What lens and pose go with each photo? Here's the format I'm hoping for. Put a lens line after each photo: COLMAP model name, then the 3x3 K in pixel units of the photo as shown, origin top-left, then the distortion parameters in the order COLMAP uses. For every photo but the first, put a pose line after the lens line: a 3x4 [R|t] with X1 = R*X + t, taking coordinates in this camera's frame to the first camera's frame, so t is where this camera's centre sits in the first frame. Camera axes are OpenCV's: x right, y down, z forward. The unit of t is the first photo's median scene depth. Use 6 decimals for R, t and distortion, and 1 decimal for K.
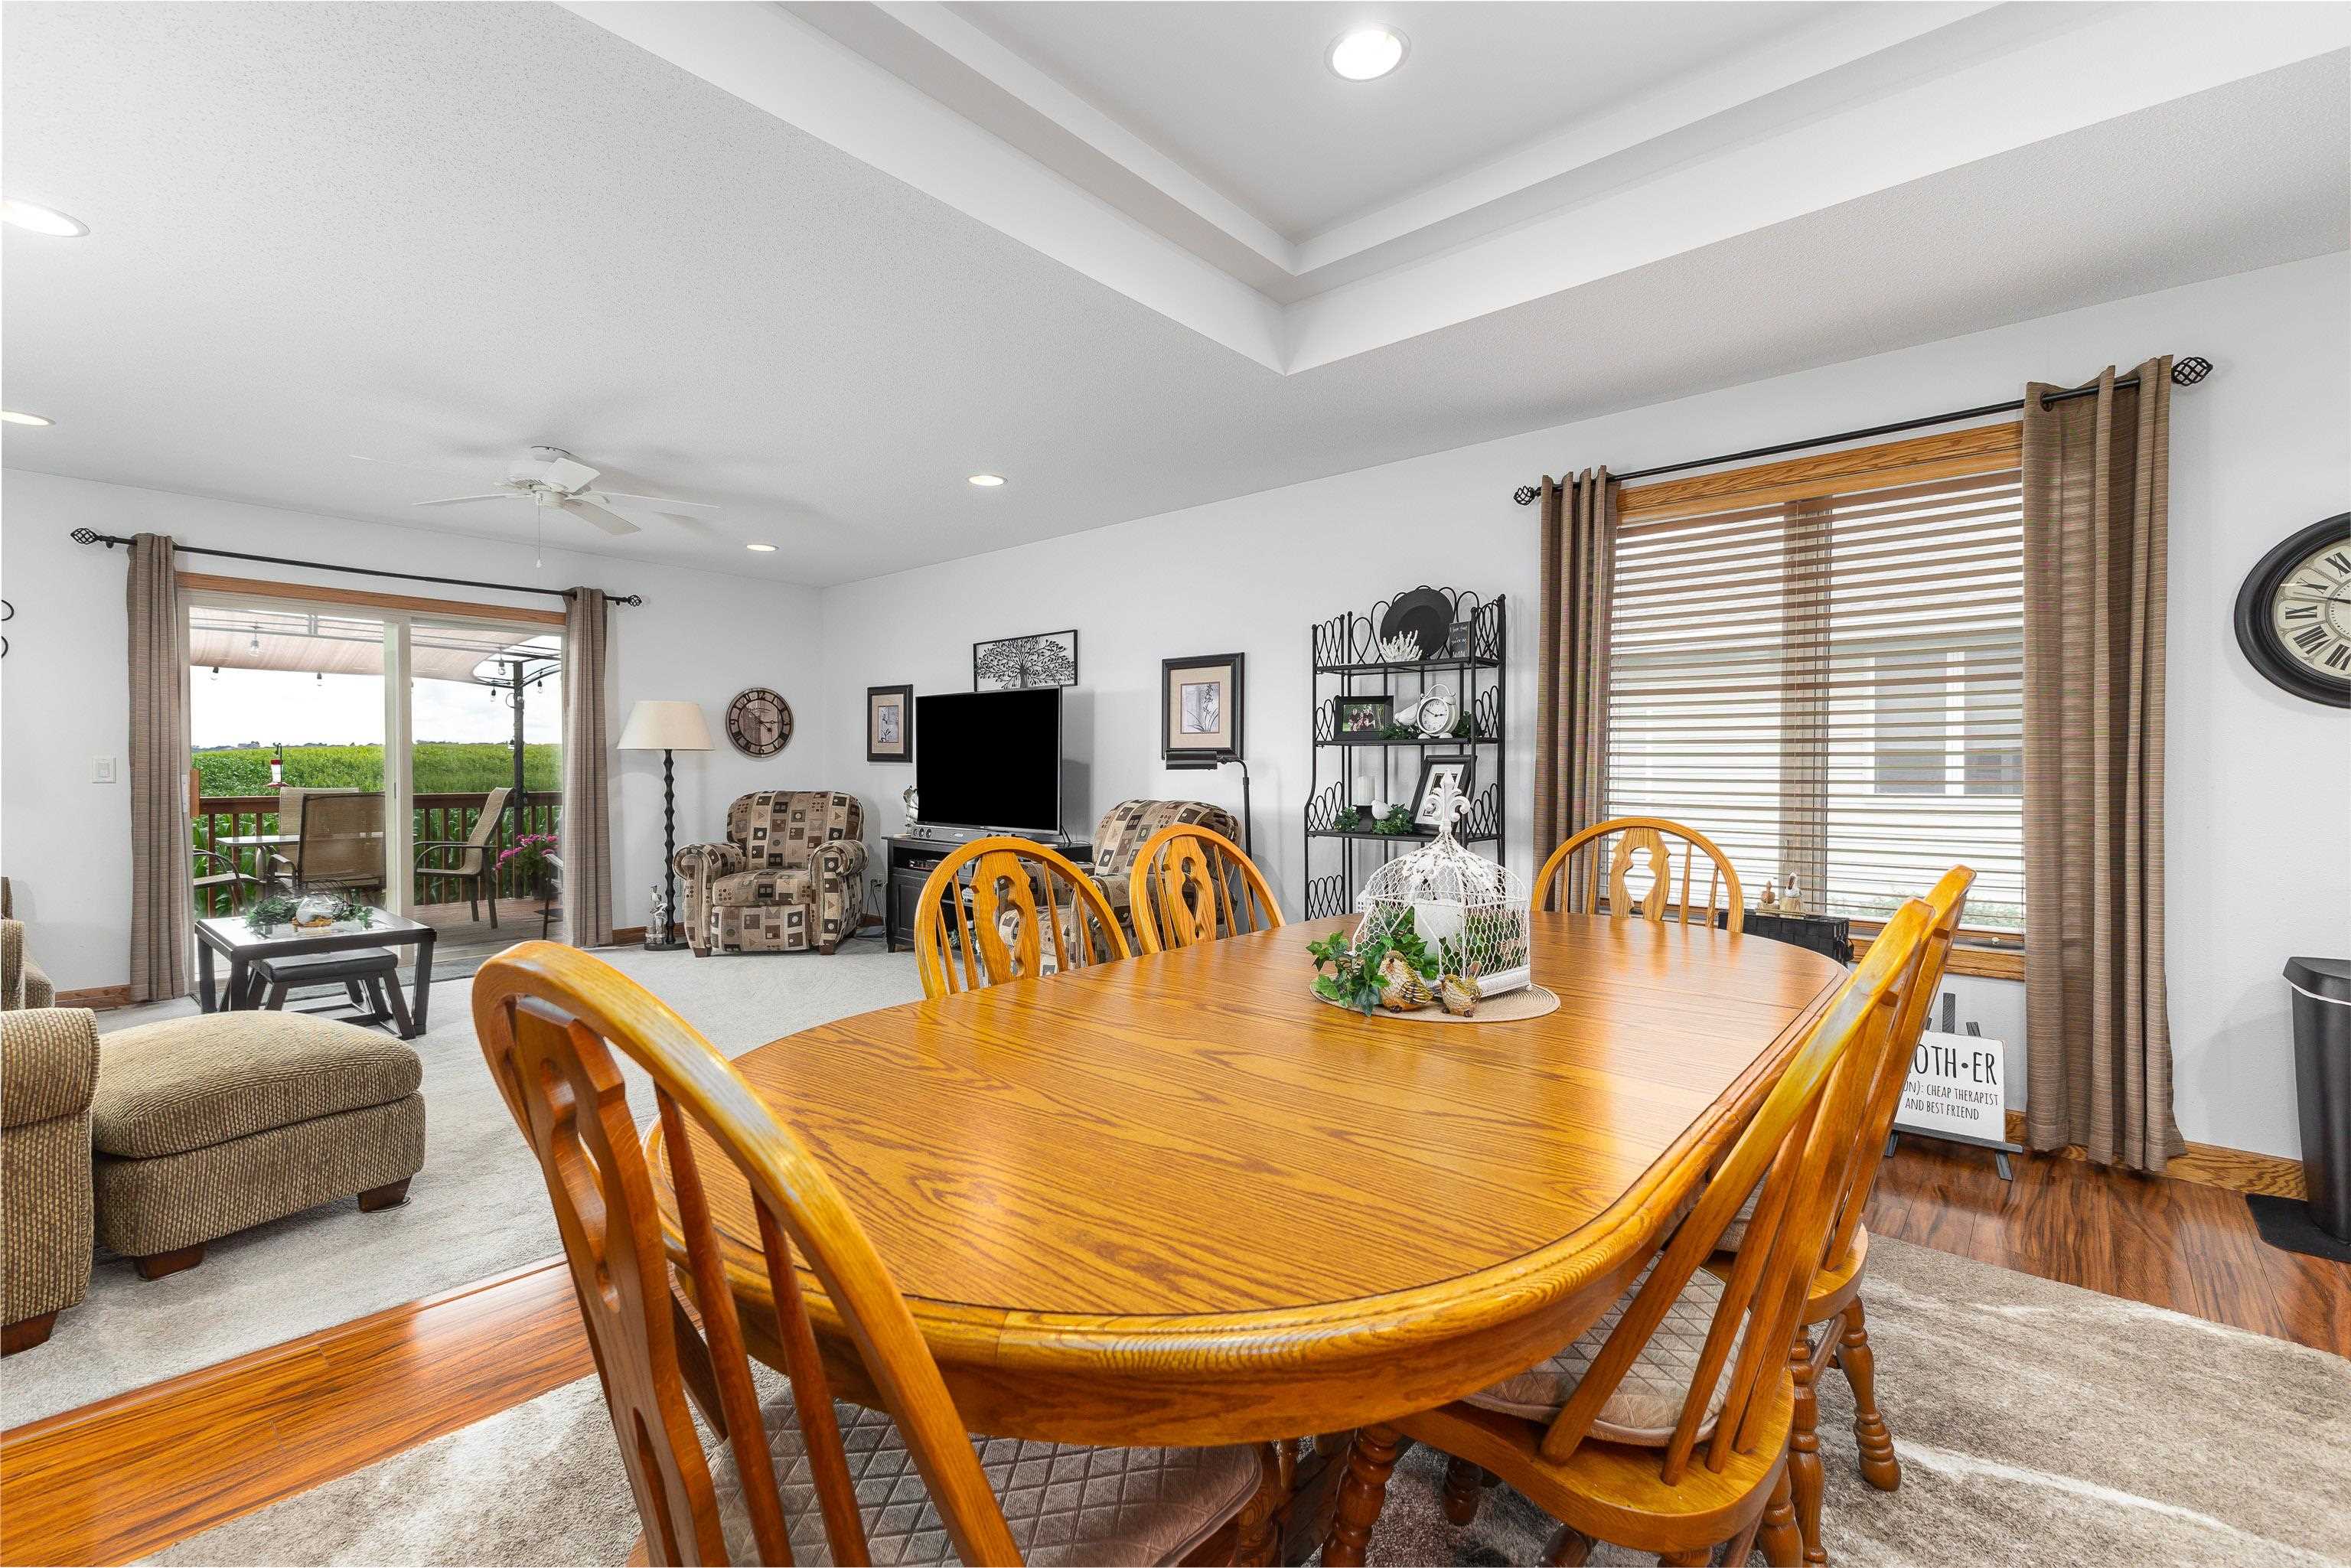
lens RADIAL K [[1010.9, 0, 1183.5], [0, 1010.9, 776.7], [0, 0, 1]] dist [0.005854, -0.002118]
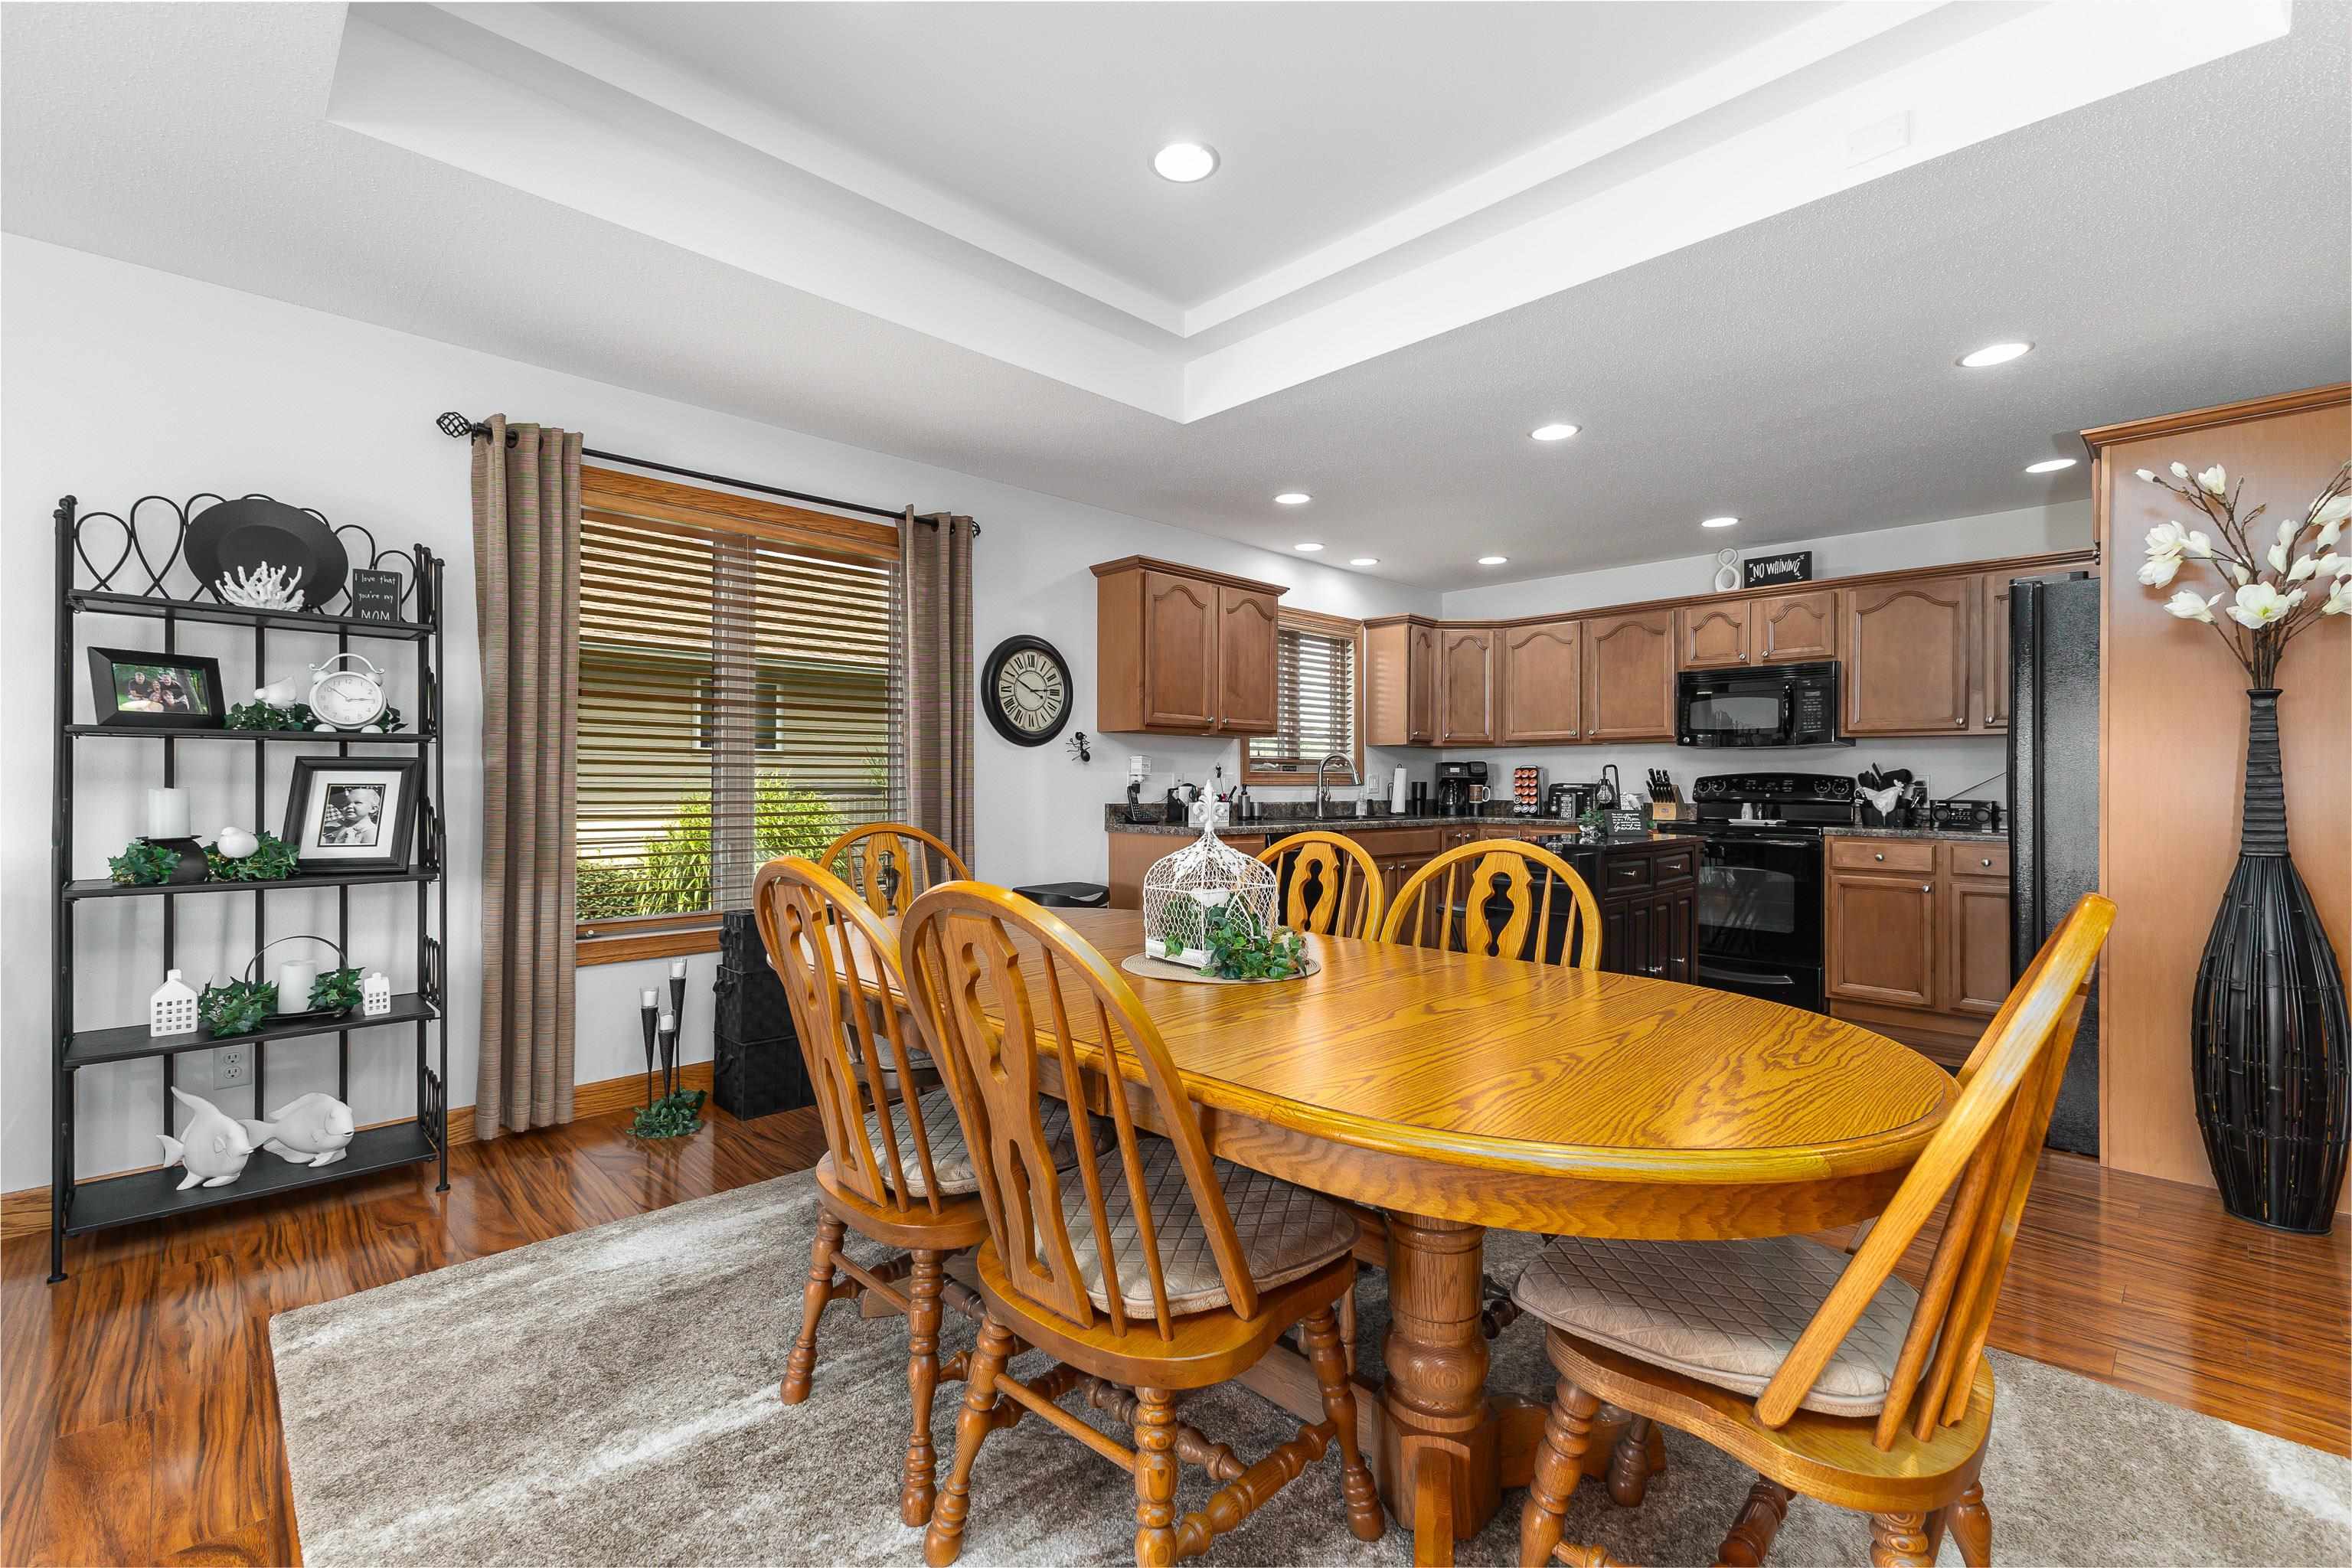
lens RADIAL K [[1011.4, 0, 1173.0], [0, 1011.4, 781.9], [0, 0, 1]] dist [0.005854, -0.002118]
pose [[0.078915, -0.000517, 0.996881, -0.258709], [0.004333, 0.999991, 0.000175, -0.001187], [-0.996872, 0.004305, 0.078917, 0.257703]]
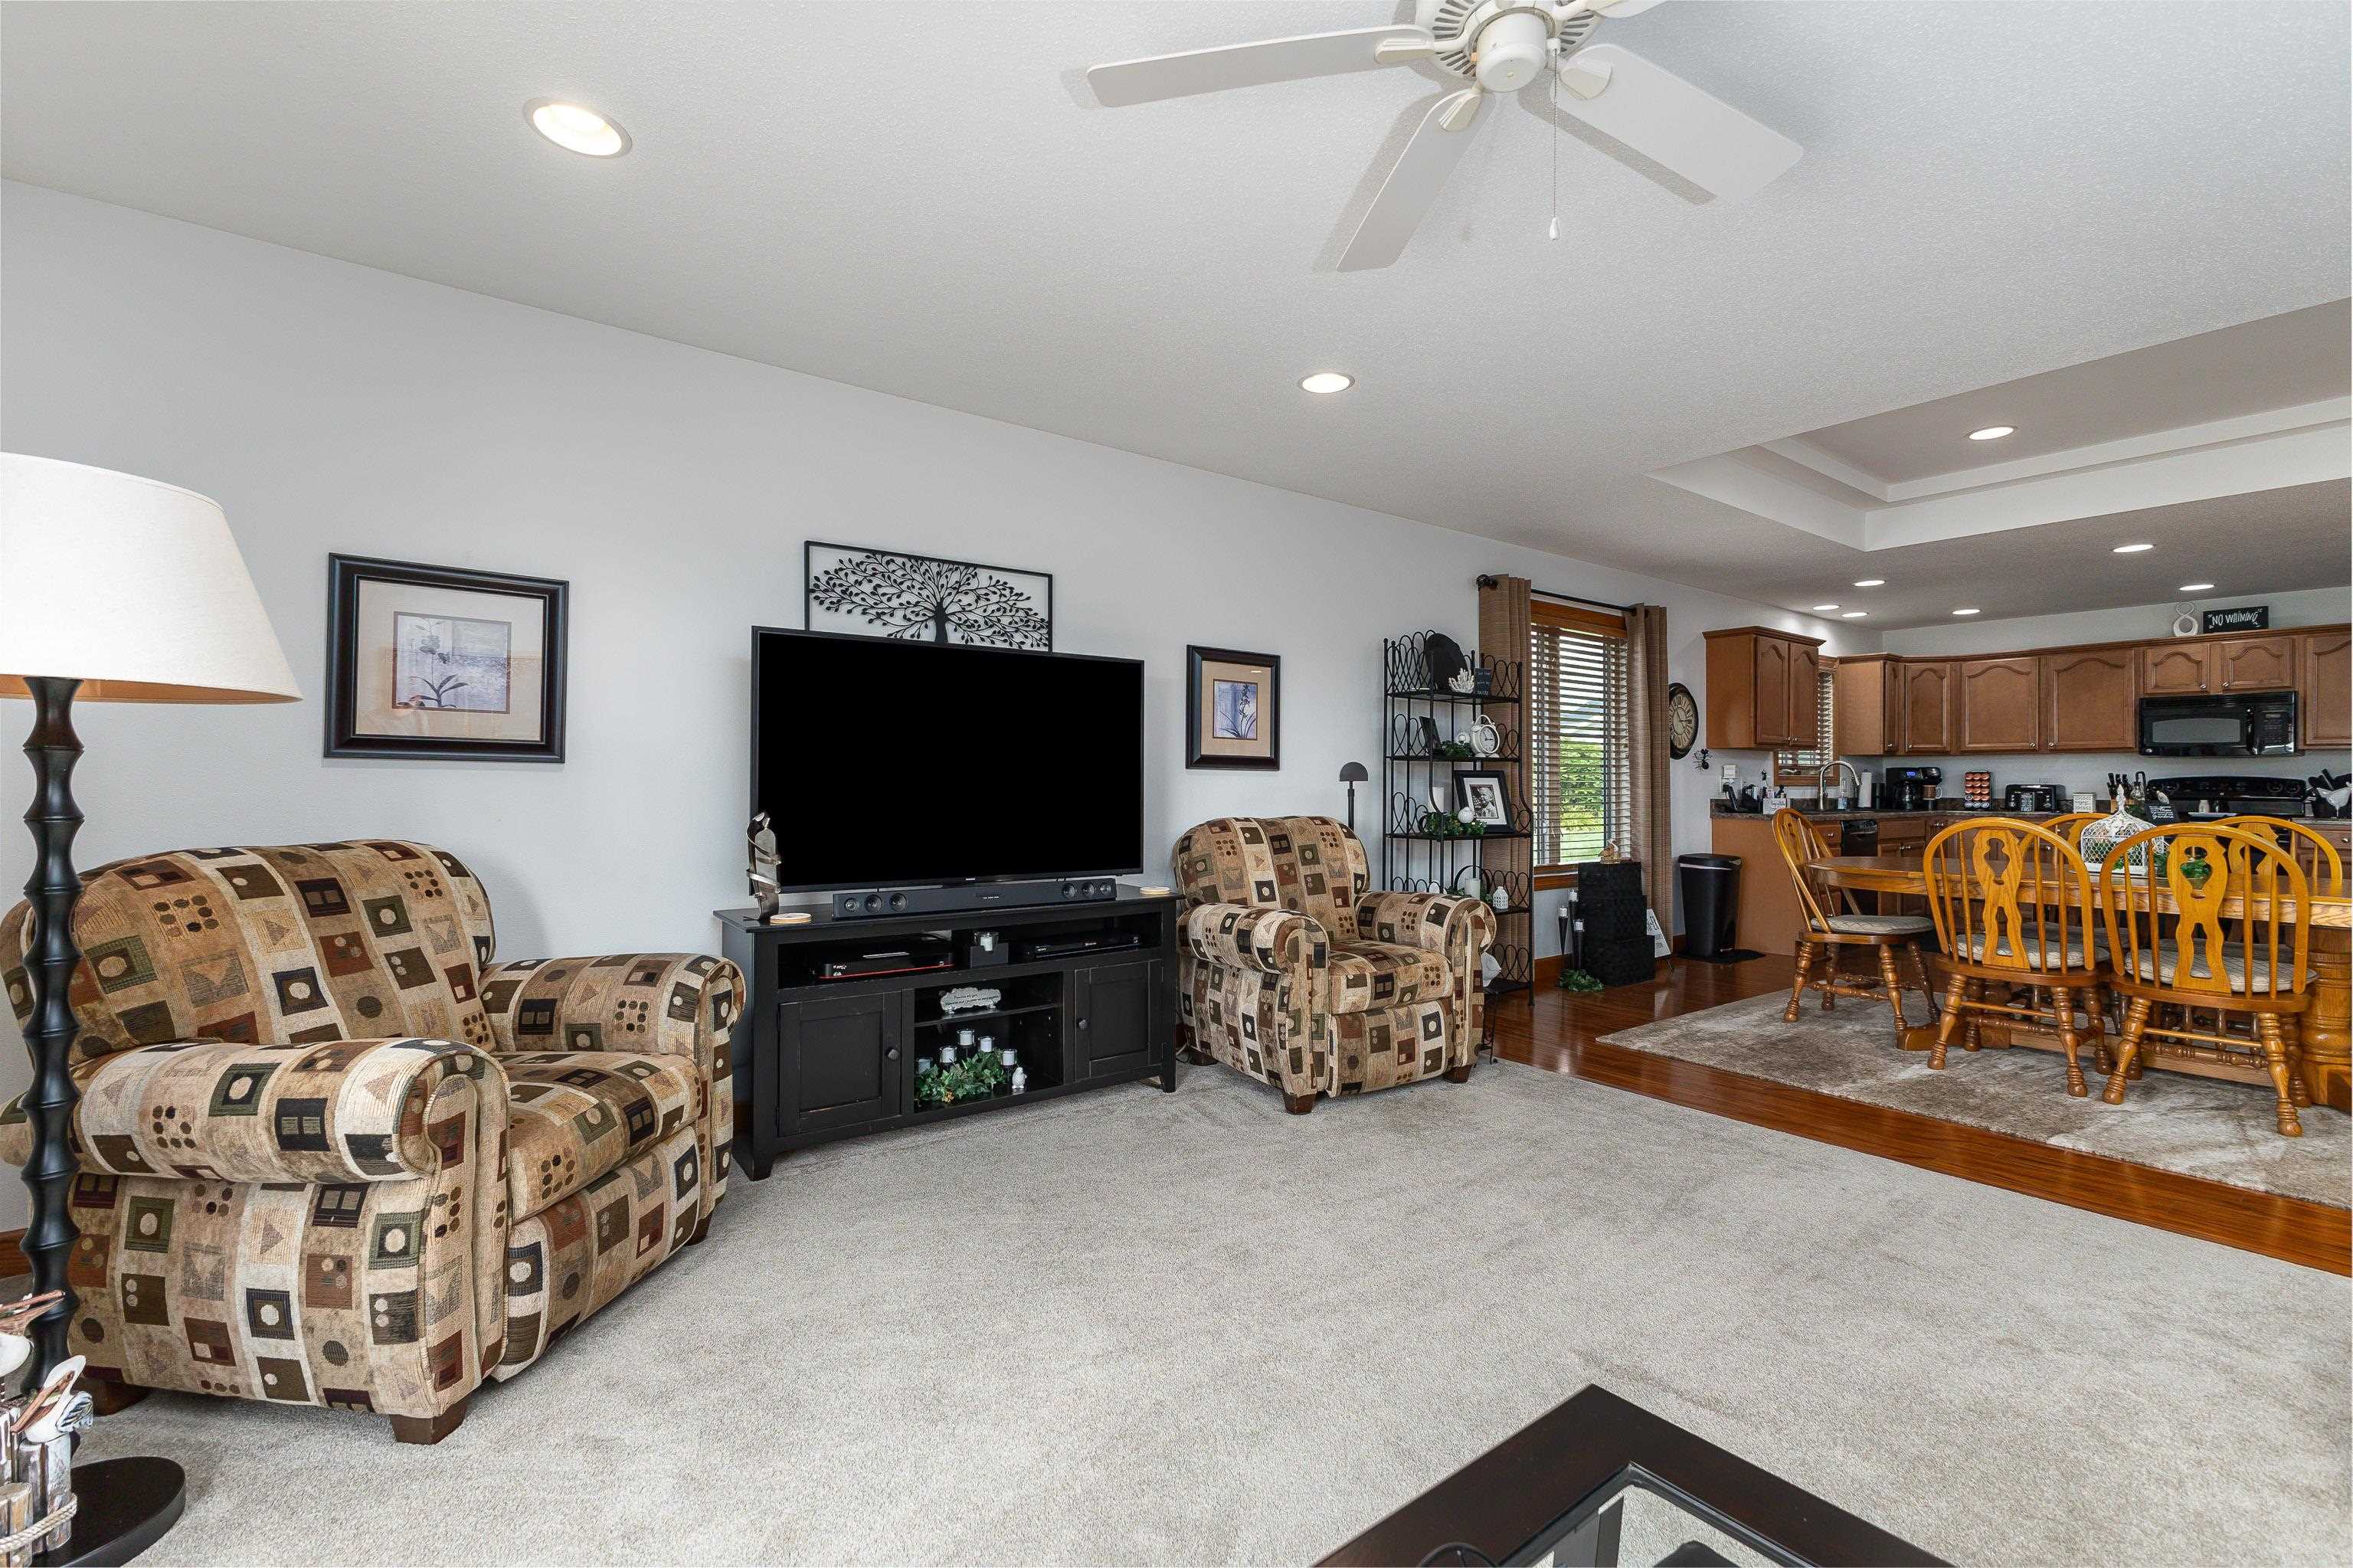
lens RADIAL K [[1011.9, 0, 1171.6], [0, 1011.9, 783.0], [0, 0, 1]] dist [0.005854, -0.002118]
pose [[0.211569, -0.001599, 0.977362, -0.717031], [0.004281, 0.999991, 0.000709, -0.005075], [-0.977354, 0.004034, 0.211574, 0.738498]]
